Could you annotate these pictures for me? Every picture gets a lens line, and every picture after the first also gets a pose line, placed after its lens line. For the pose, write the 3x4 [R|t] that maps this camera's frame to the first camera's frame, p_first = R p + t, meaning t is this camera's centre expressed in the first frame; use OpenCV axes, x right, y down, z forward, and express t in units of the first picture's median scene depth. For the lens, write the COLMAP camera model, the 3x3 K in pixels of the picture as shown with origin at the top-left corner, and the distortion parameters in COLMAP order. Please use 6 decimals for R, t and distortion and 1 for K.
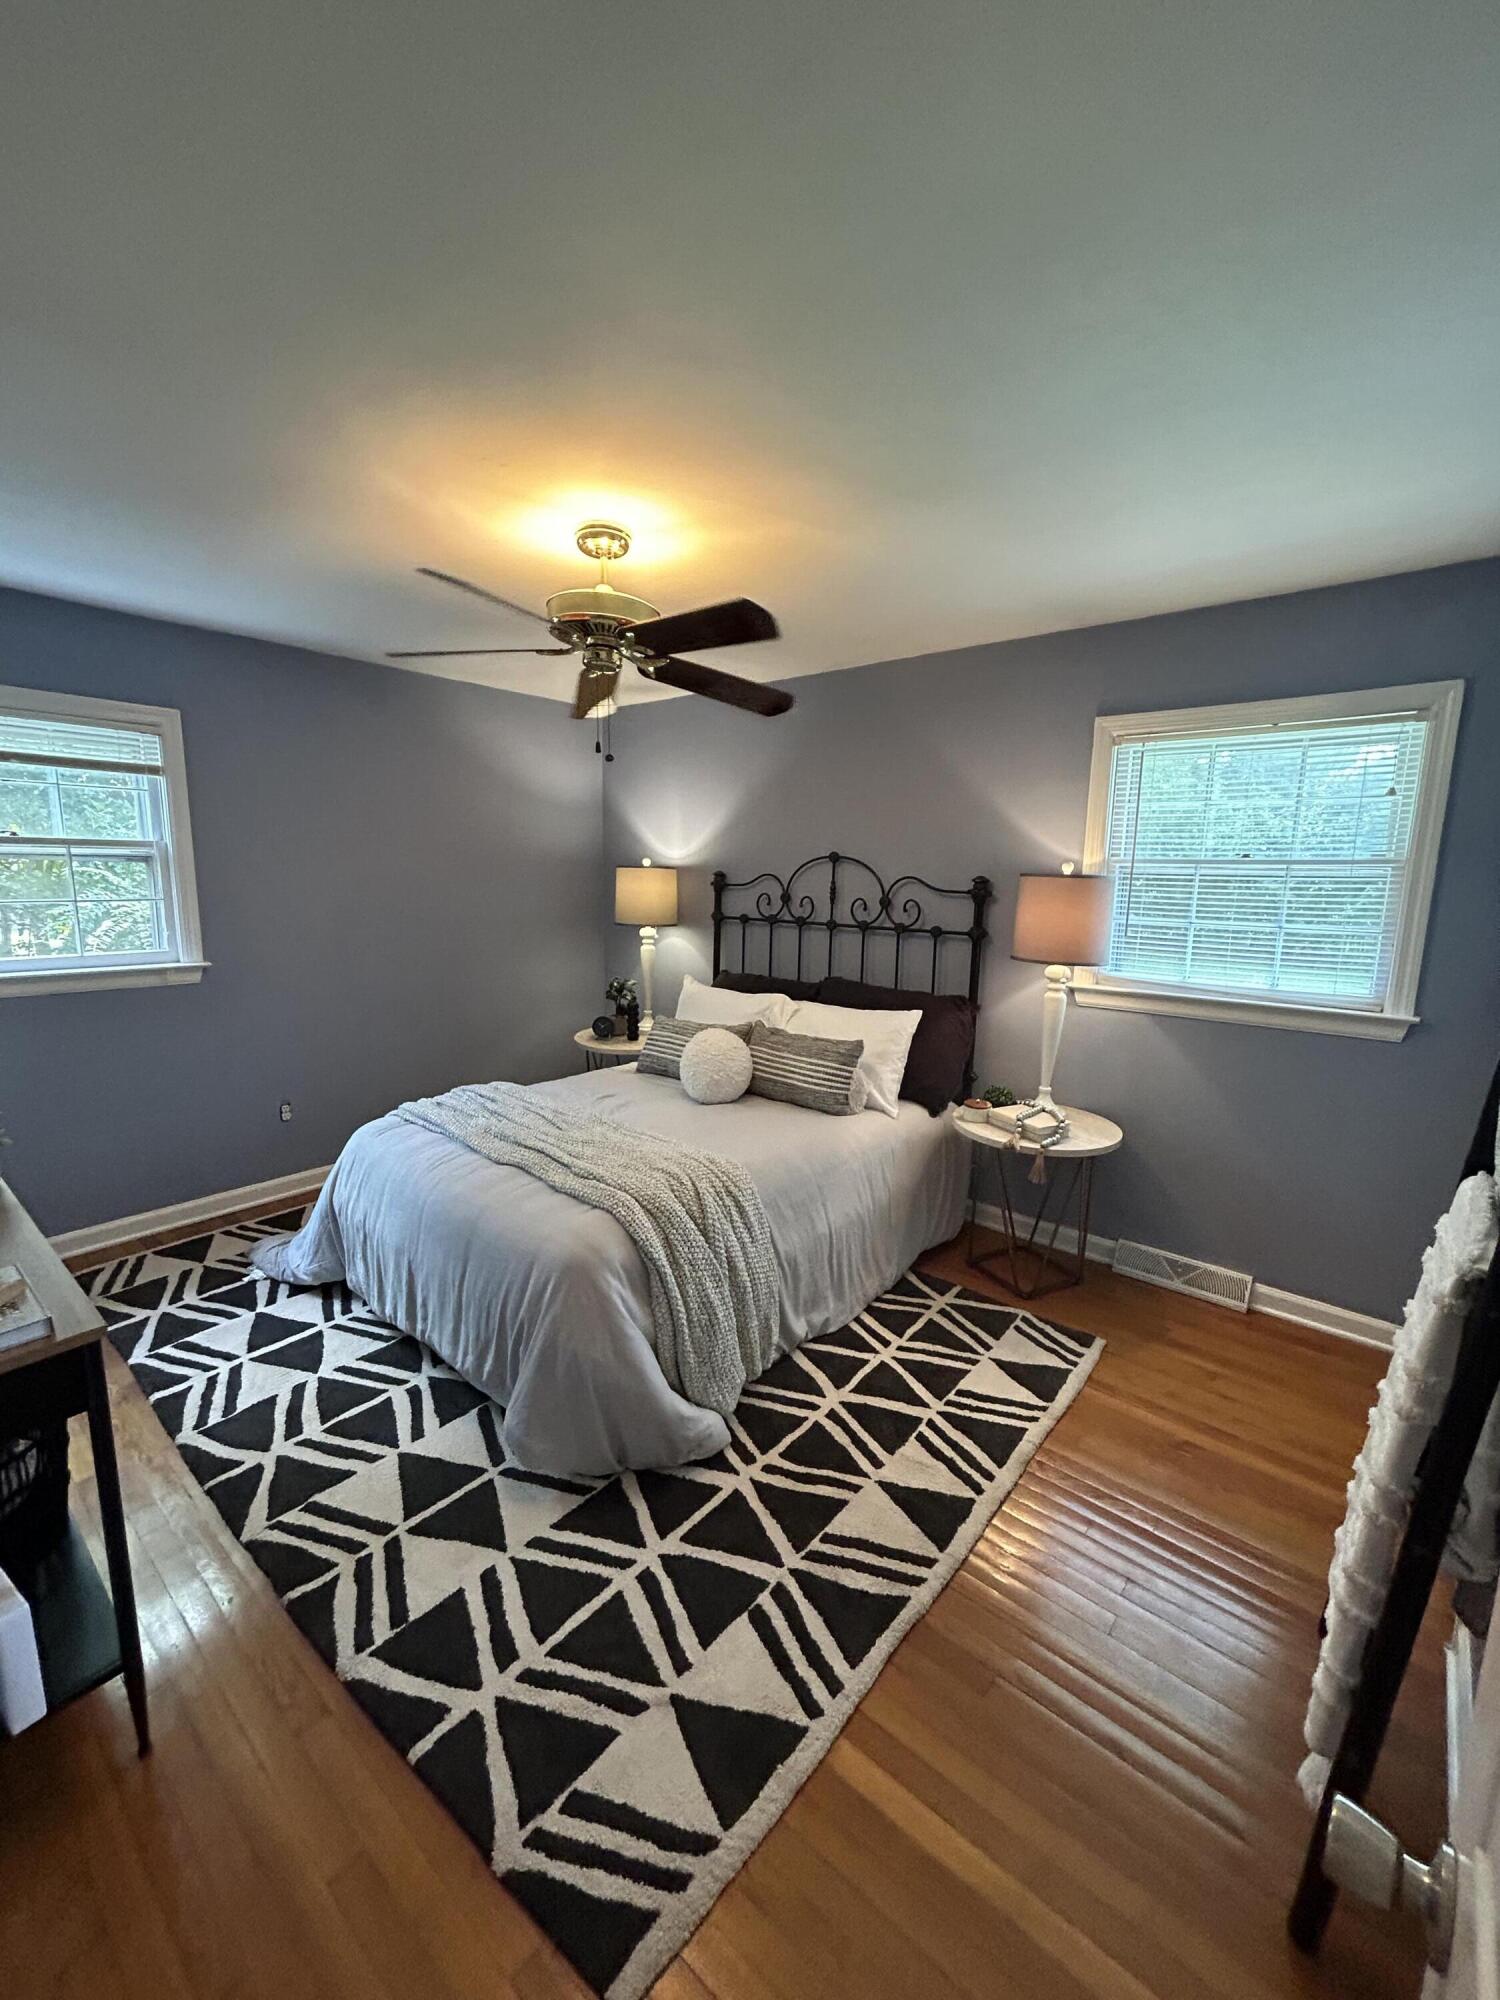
lens RADIAL K [[806.5, 0, 760.1], [0, 806.5, 1001.2], [0, 0, 1]] dist [-0.000026, 0.000414]
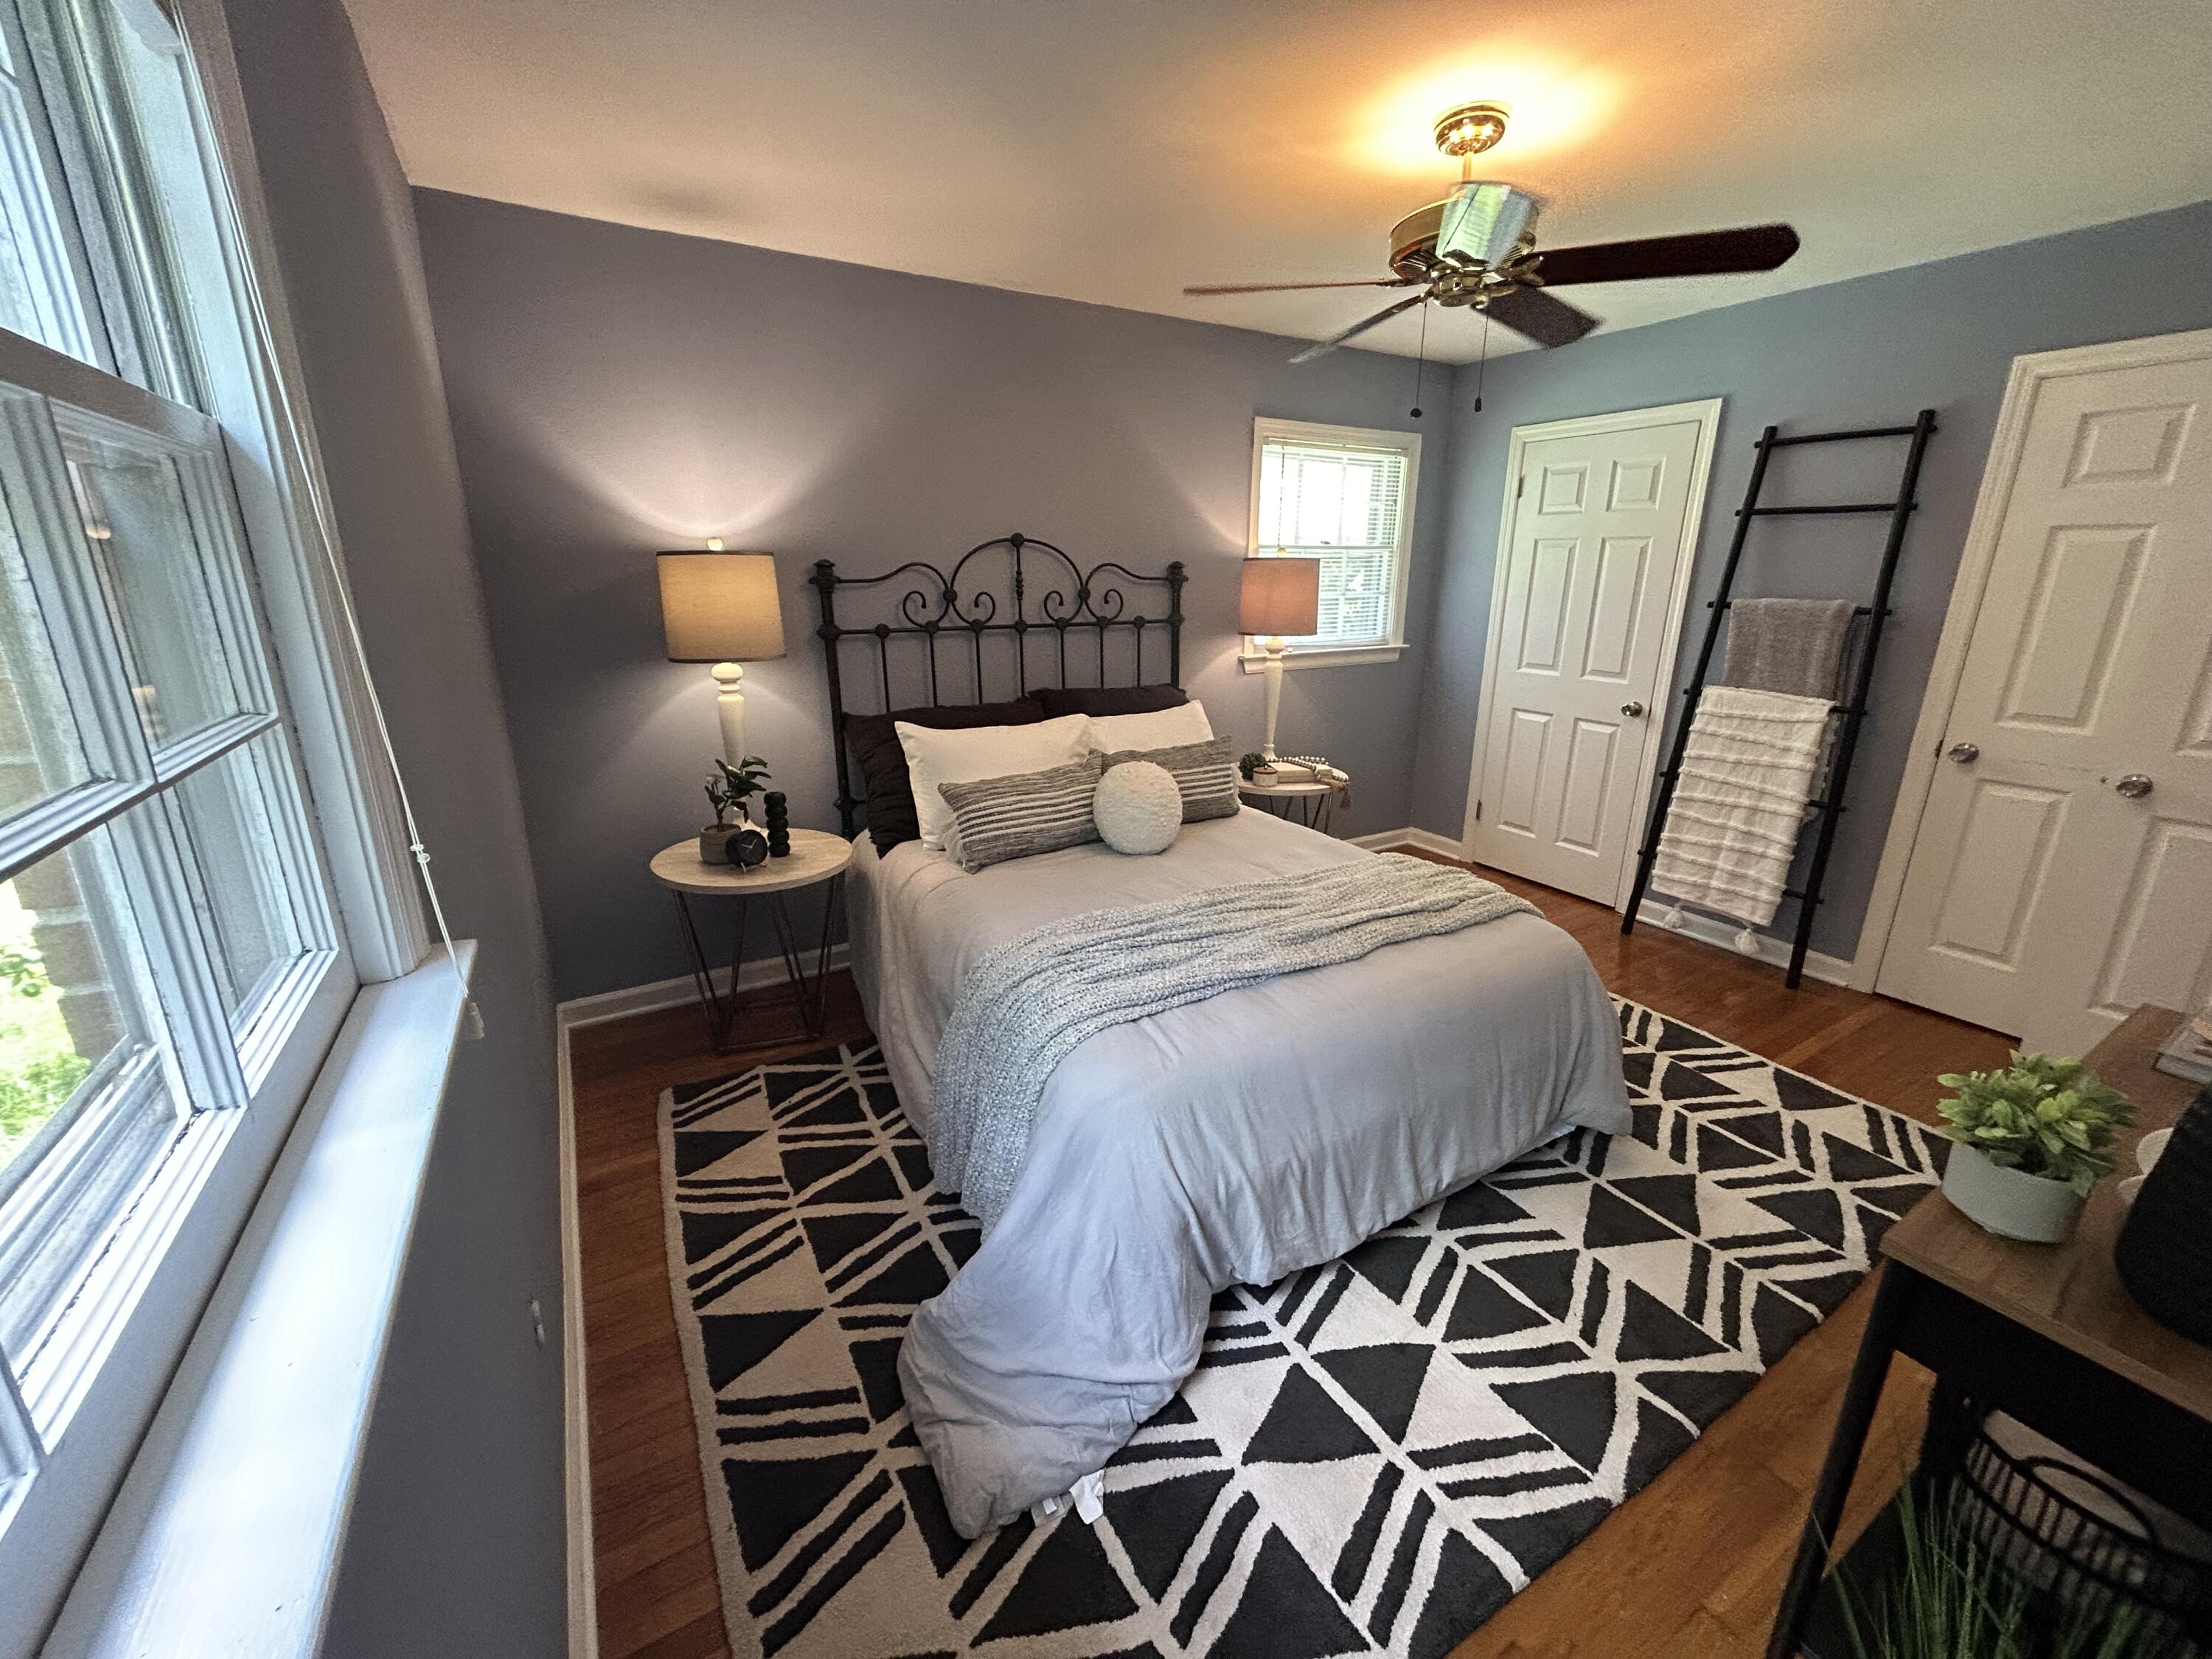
lens RADIAL K [[891.9, 0, 1114.3], [0, 891.9, 827.3], [0, 0, 1]] dist [-0.000026, 0.000414]
pose [[0.324574, -0.276383, 0.904580, -1.185646], [0.164139, 0.958305, 0.233903, -0.151859], [-0.931509, 0.072558, 0.356406, 0.967051]]
